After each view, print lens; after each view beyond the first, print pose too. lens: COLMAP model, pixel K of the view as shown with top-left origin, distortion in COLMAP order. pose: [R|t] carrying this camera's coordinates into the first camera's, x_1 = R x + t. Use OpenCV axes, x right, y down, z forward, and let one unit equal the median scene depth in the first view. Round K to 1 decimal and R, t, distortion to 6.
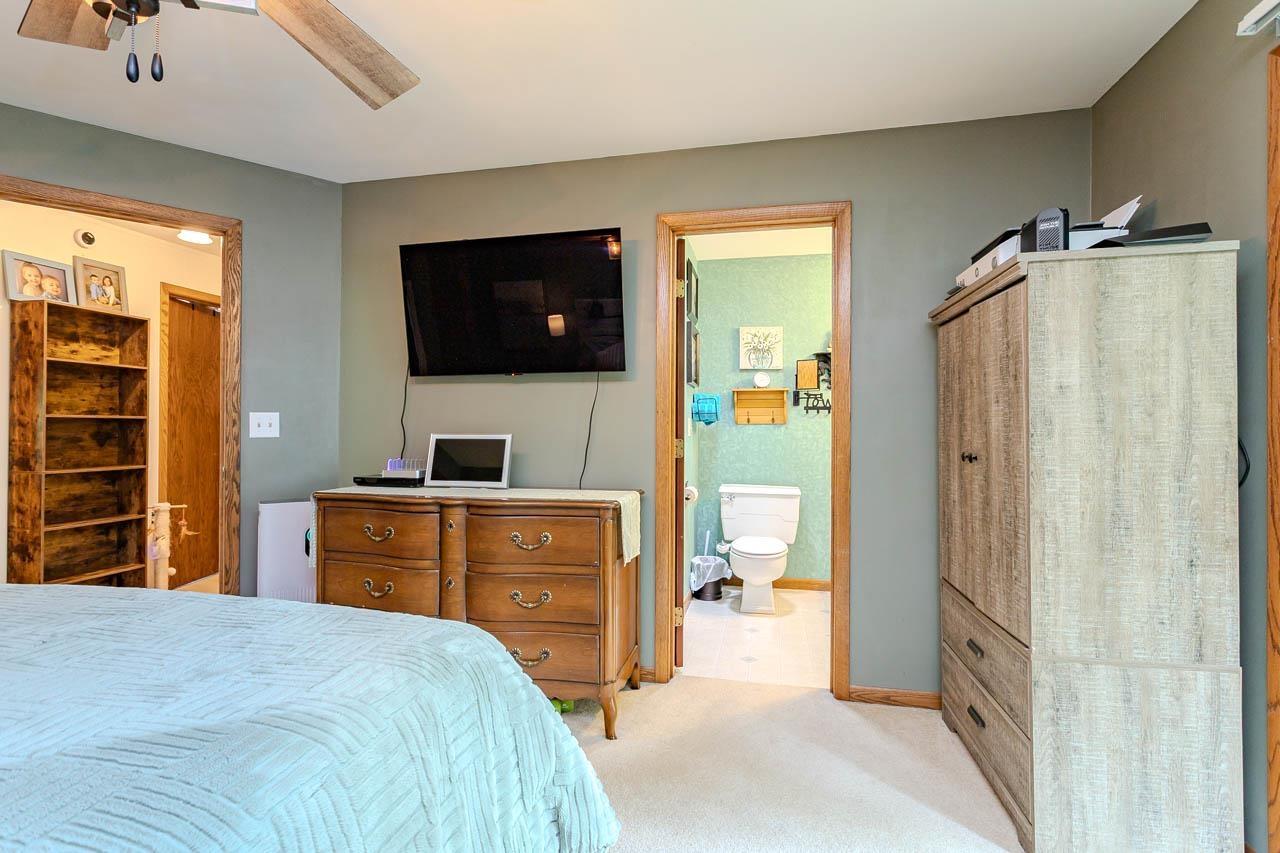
lens RADIAL K [[612.2, 0, 639.2], [0, 612.2, 425.7], [0, 0, 1]] dist [-0.002320, 0.001045]
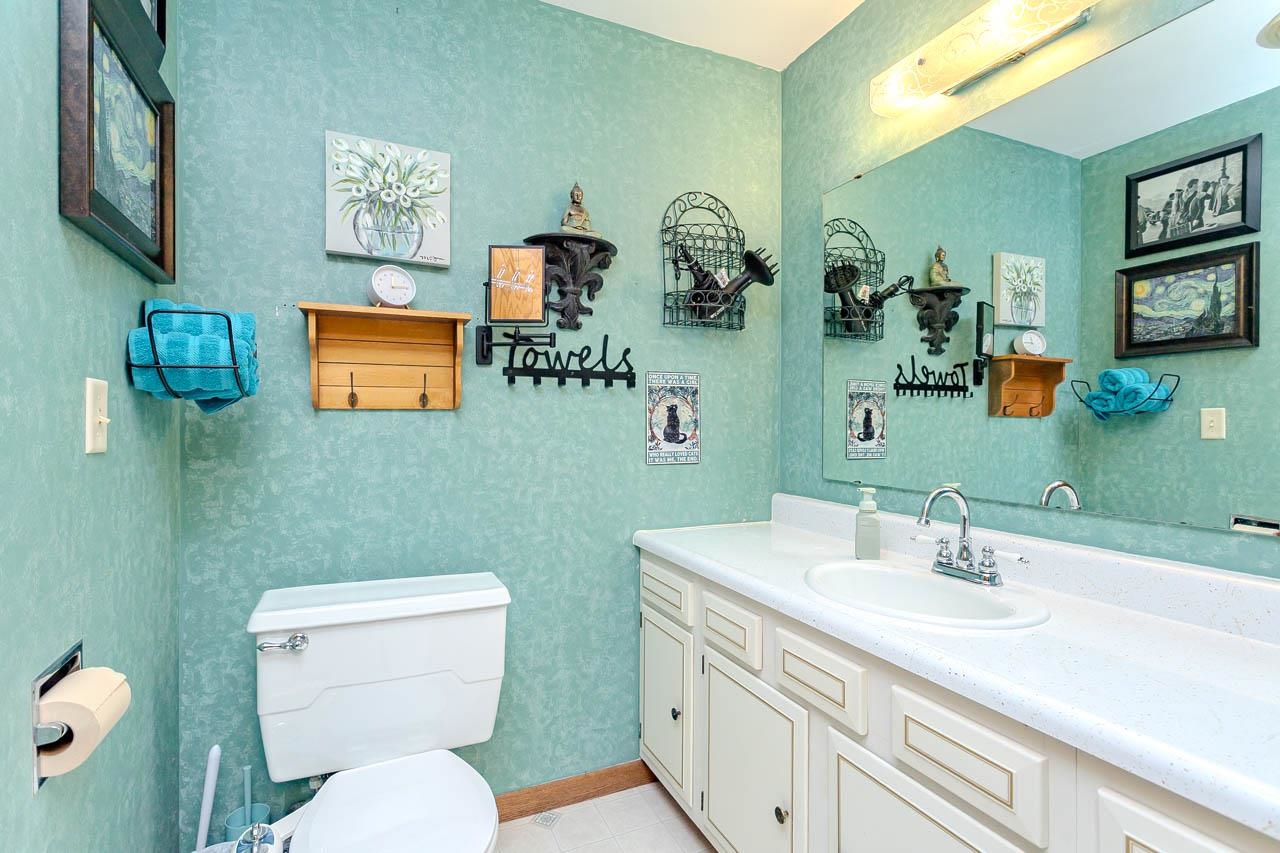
lens RADIAL K [[612.2, 0, 639.2], [0, 612.2, 424.4], [0, 0, 1]] dist [-0.002320, 0.001045]
pose [[0.806806, -0.002271, 0.590813, 0.104163], [-0.005133, 0.999928, 0.010853, 0.001599], [-0.590795, -0.011789, 0.806736, 0.623565]]
